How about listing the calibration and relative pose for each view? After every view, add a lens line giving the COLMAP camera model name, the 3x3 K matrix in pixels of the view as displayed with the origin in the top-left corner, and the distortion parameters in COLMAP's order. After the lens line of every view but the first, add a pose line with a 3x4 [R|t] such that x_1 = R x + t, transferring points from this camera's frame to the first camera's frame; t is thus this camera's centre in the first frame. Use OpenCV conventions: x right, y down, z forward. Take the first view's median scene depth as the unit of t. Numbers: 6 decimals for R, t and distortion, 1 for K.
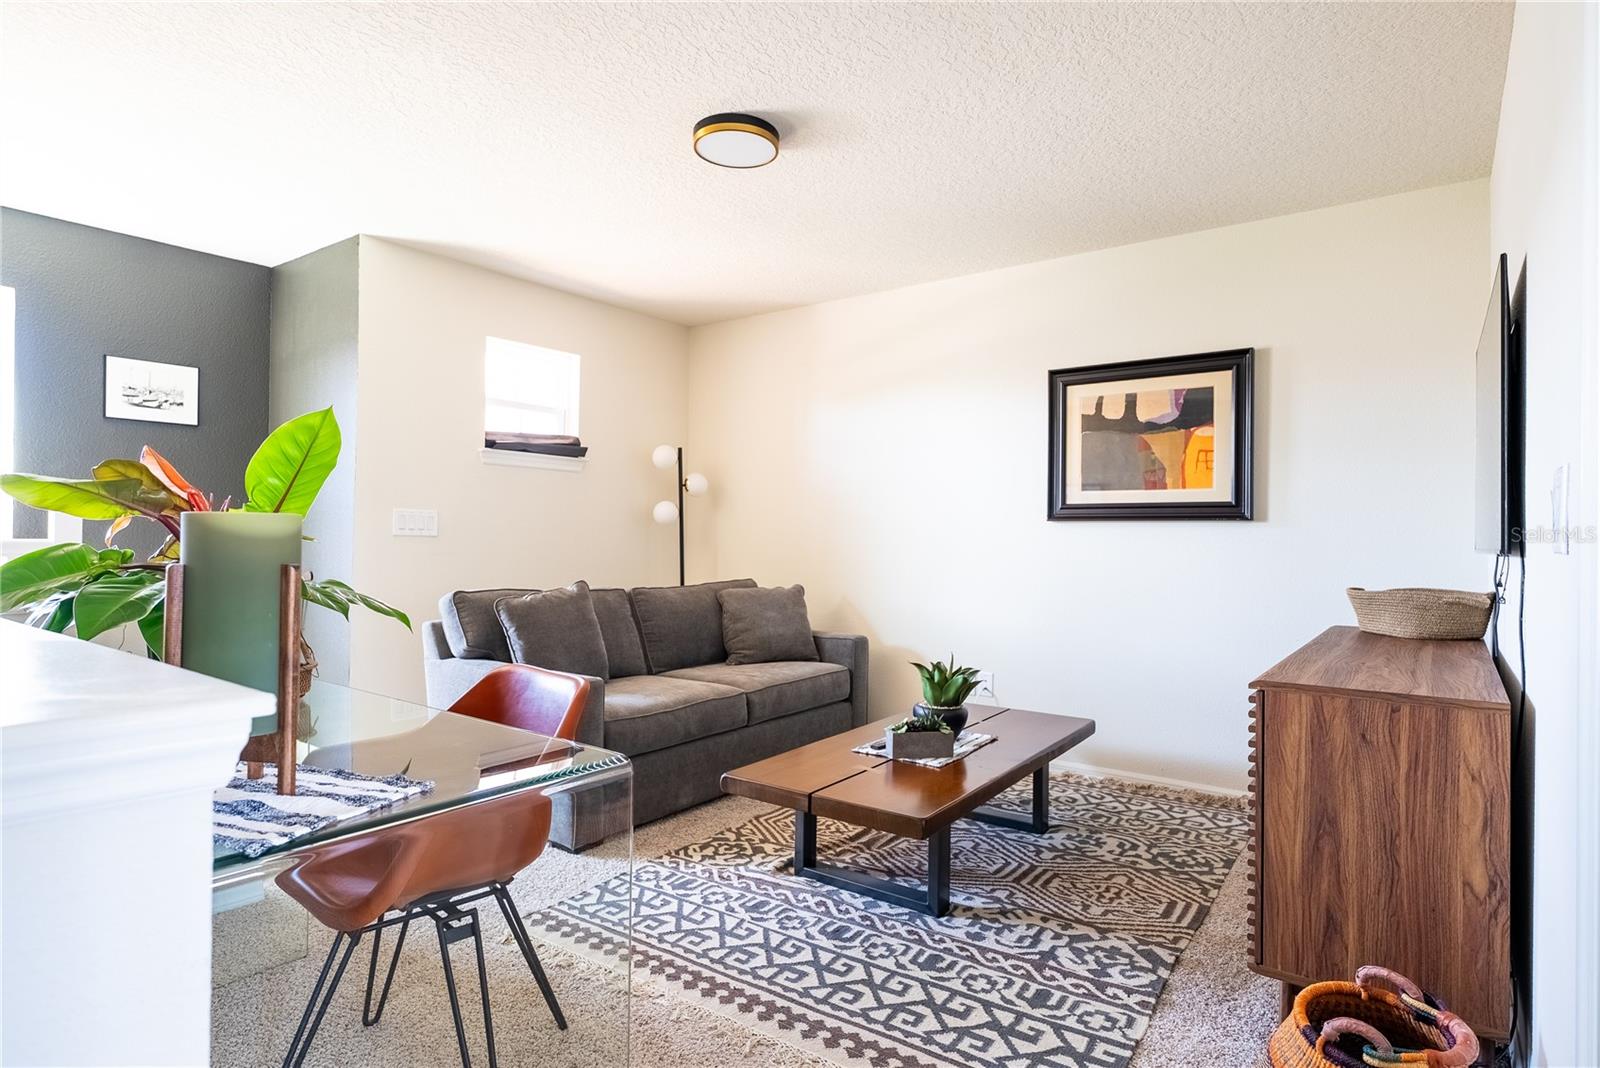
lens RADIAL K [[843.2, 0, 799.4], [0, 843.2, 530.0], [0, 0, 1]] dist [-0.004483, -0.000115]
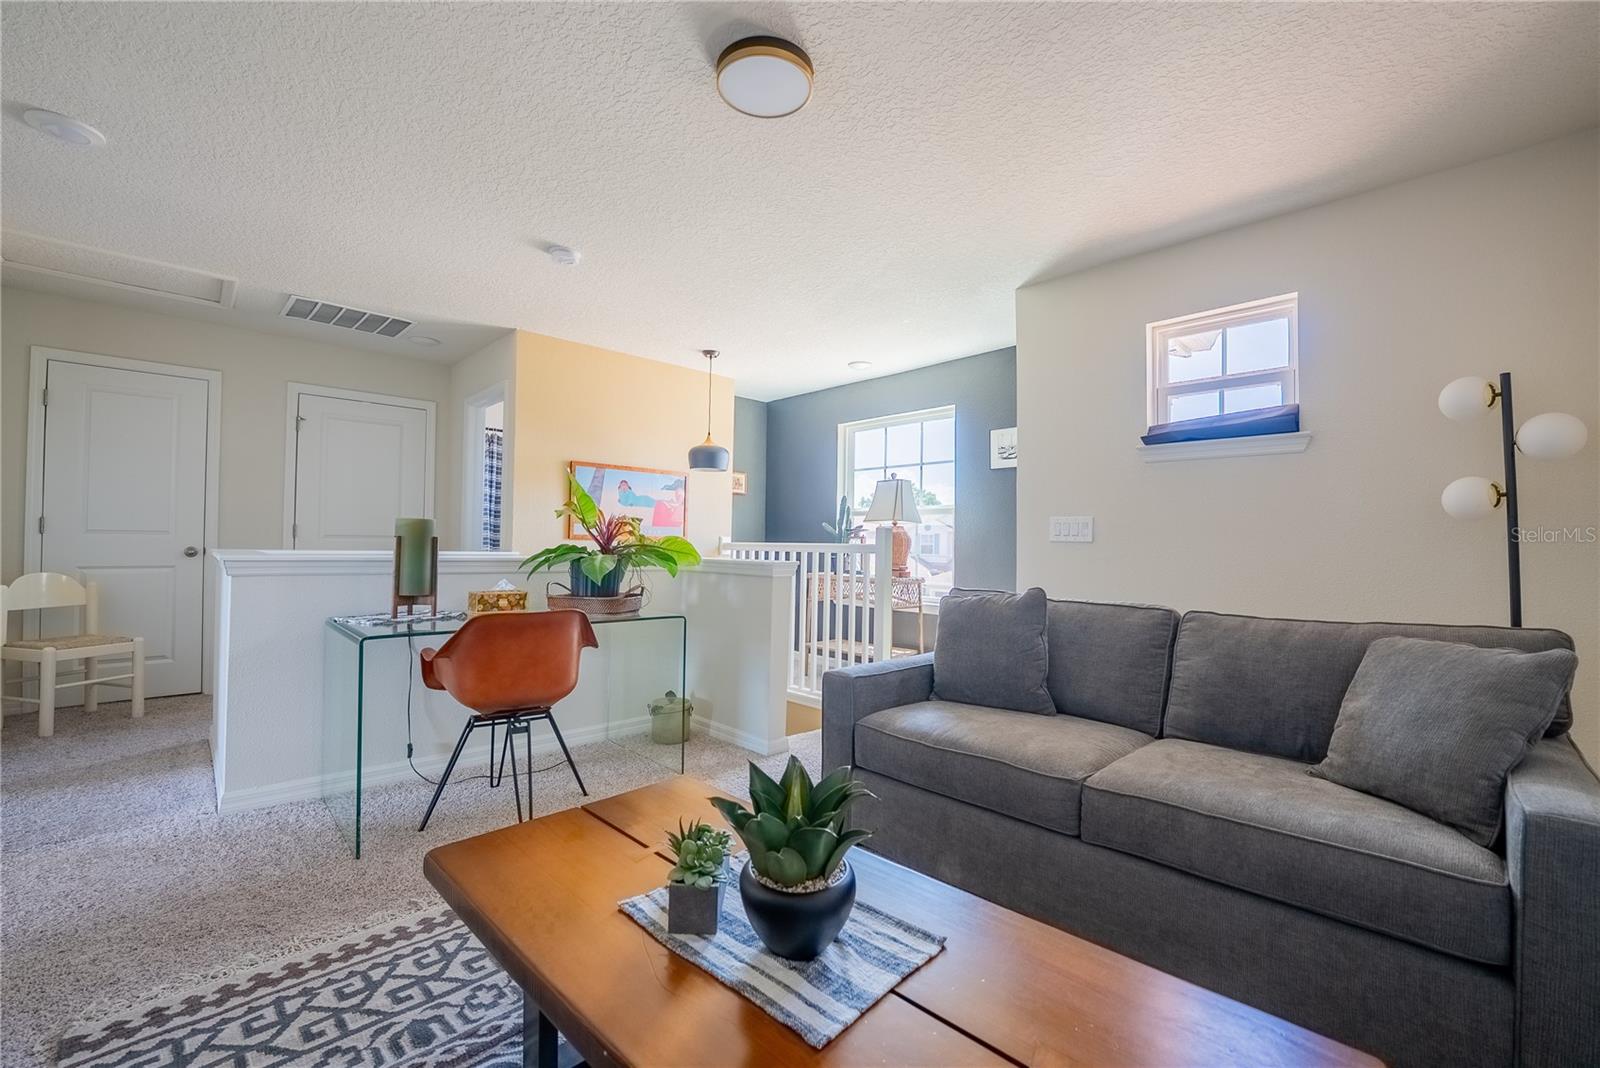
lens RADIAL K [[652.6, 0, 805.5], [0, 652.6, 530.7], [0, 0, 1]] dist [-0.023736, 0.001336]
pose [[-0.140715, -0.037027, -0.989358, 0.514247], [-0.010057, 0.999302, -0.035969, 0.033334], [0.989999, 0.004888, -0.140989, 1.020330]]
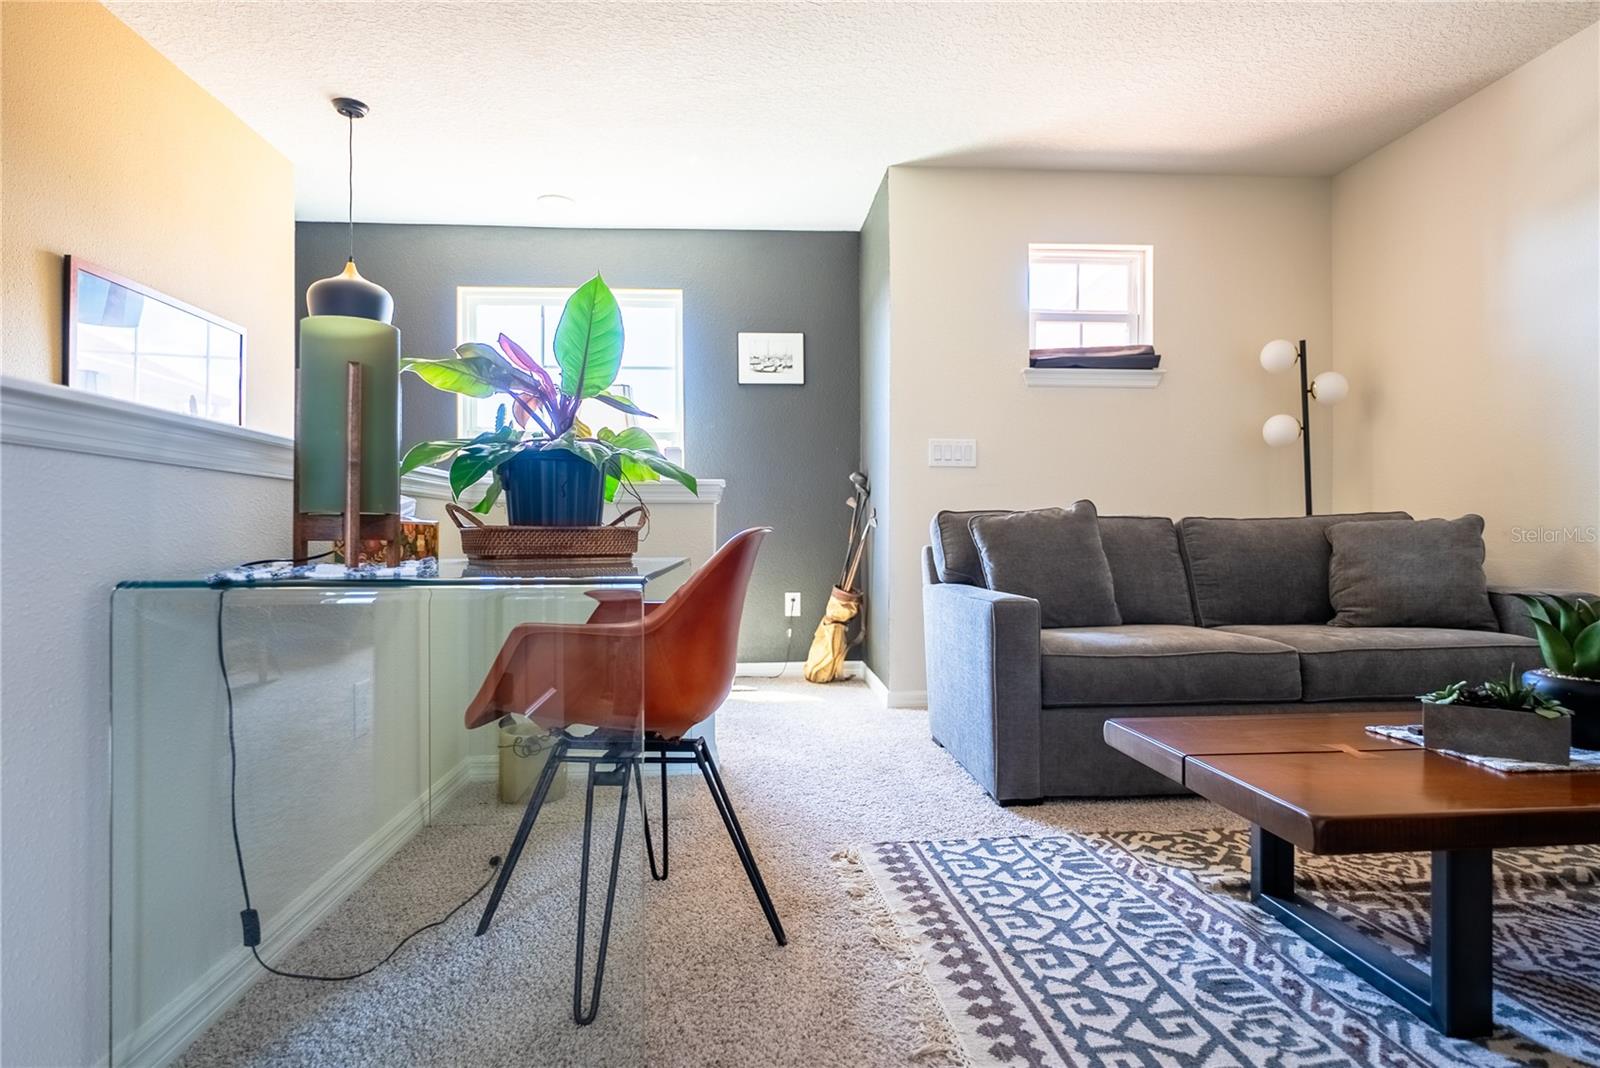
lens RADIAL K [[901.4, 0, 805.1], [0, 901.4, 534.8], [0, 0, 1]] dist [0.002123, -0.003390]
pose [[0.663183, -0.012199, -0.748358, 0.257654], [0.017071, 0.999854, -0.001172, 0.107210], [0.748263, -0.011998, 0.663294, 0.252225]]
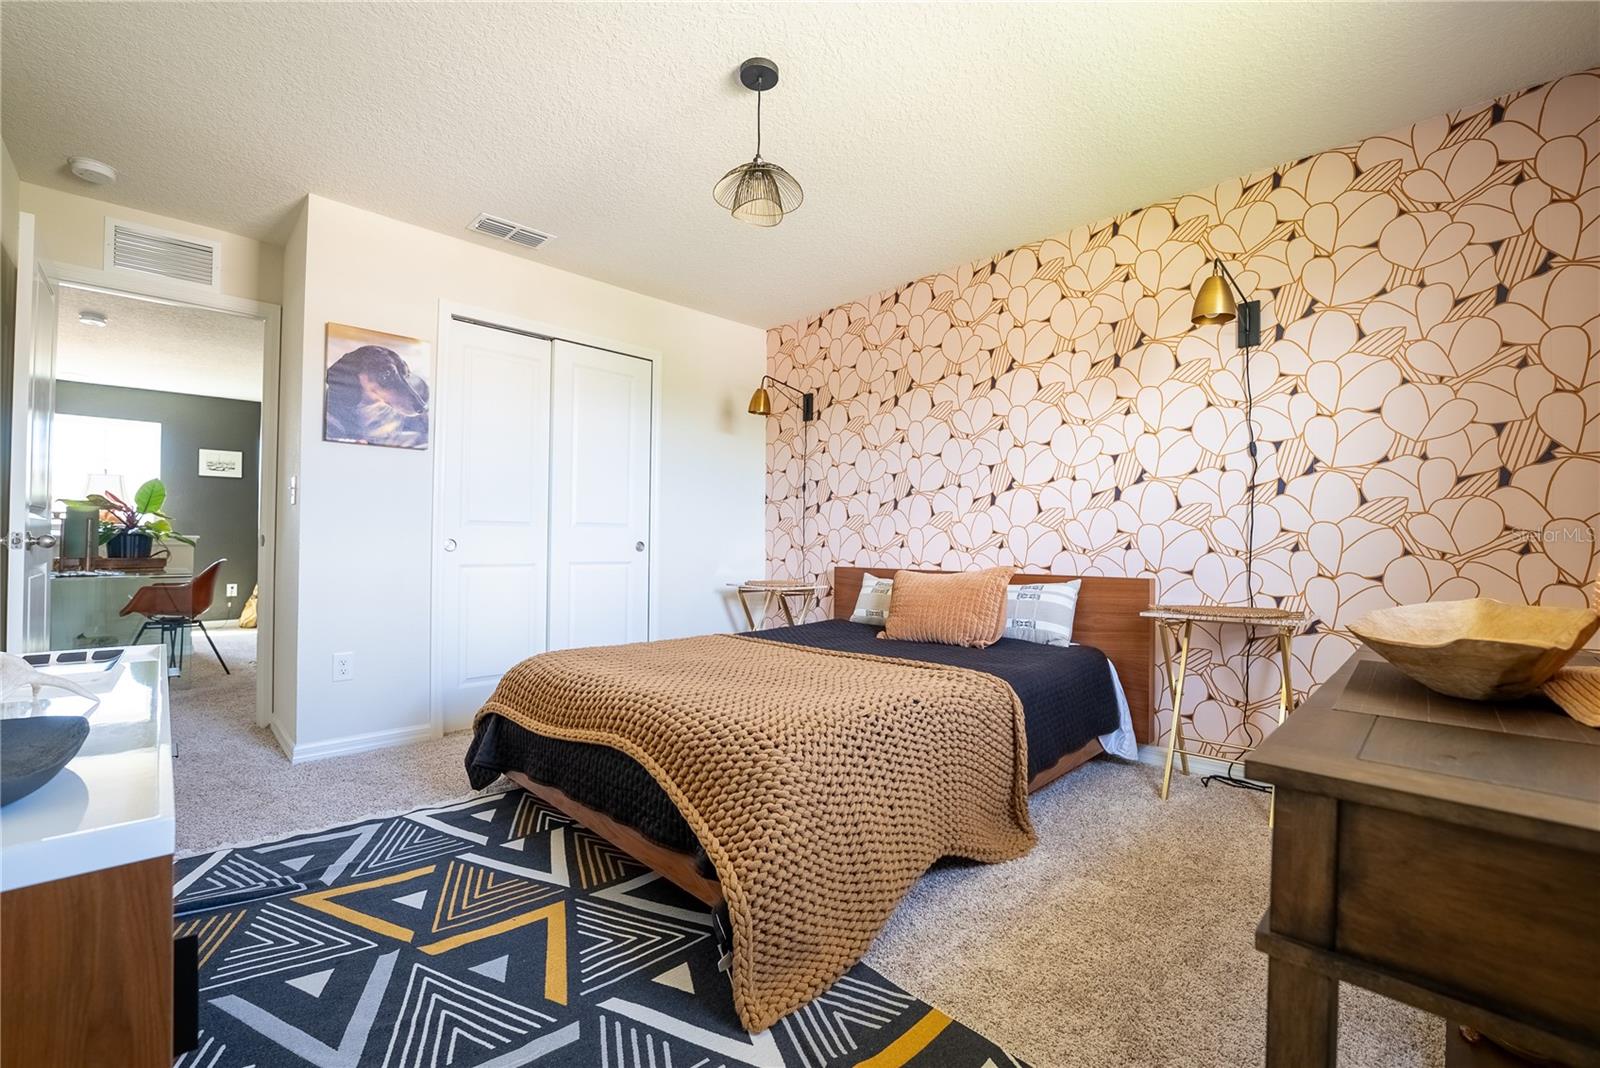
lens RADIAL K [[652.6, 0, 795.8], [0, 652.6, 536.9], [0, 0, 1]] dist [-0.023736, 0.001336]
pose [[0.990875, -0.002684, -0.134757, 1.275583], [0.001499, 0.999959, -0.008889, 0.065408], [0.134775, 0.008606, 0.990839, -0.639208]]
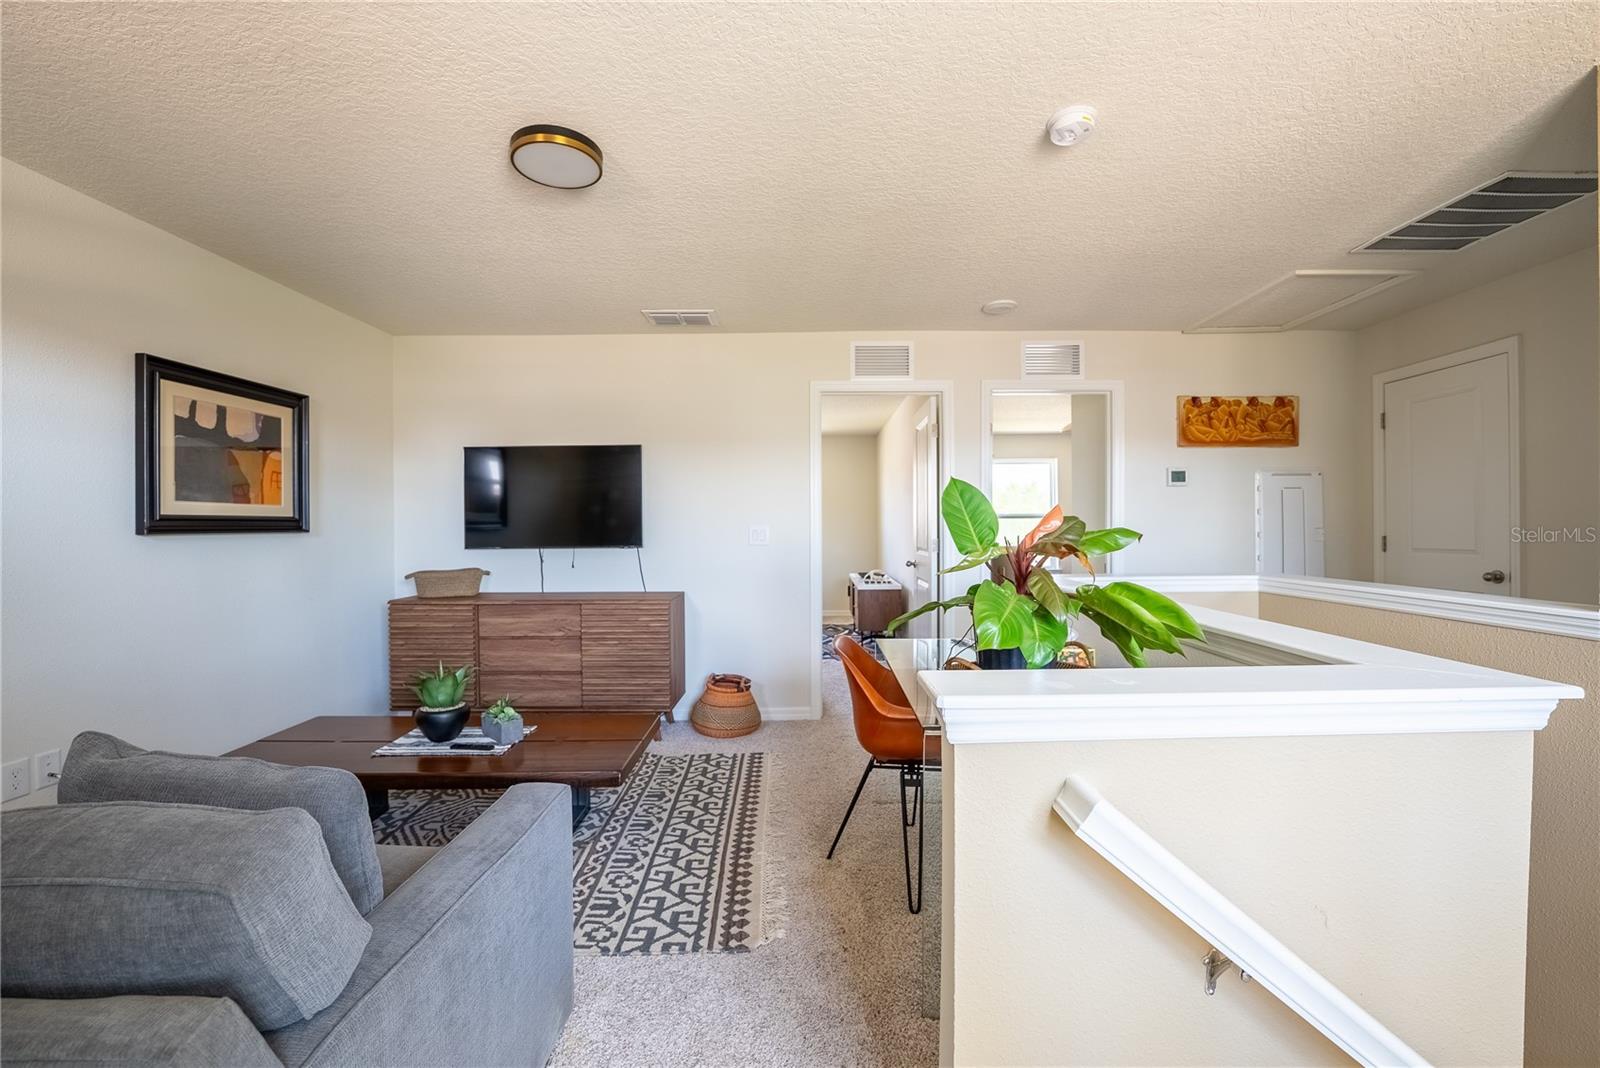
lens RADIAL K [[652.6, 0, 805.5], [0, 652.6, 528.4], [0, 0, 1]] dist [-0.023736, 0.001336]
pose [[-0.594869, -0.014005, 0.803700, -0.766064], [-0.008504, 0.999902, 0.011130, -0.038027], [-0.803777, -0.000214, -0.594930, 1.086397]]
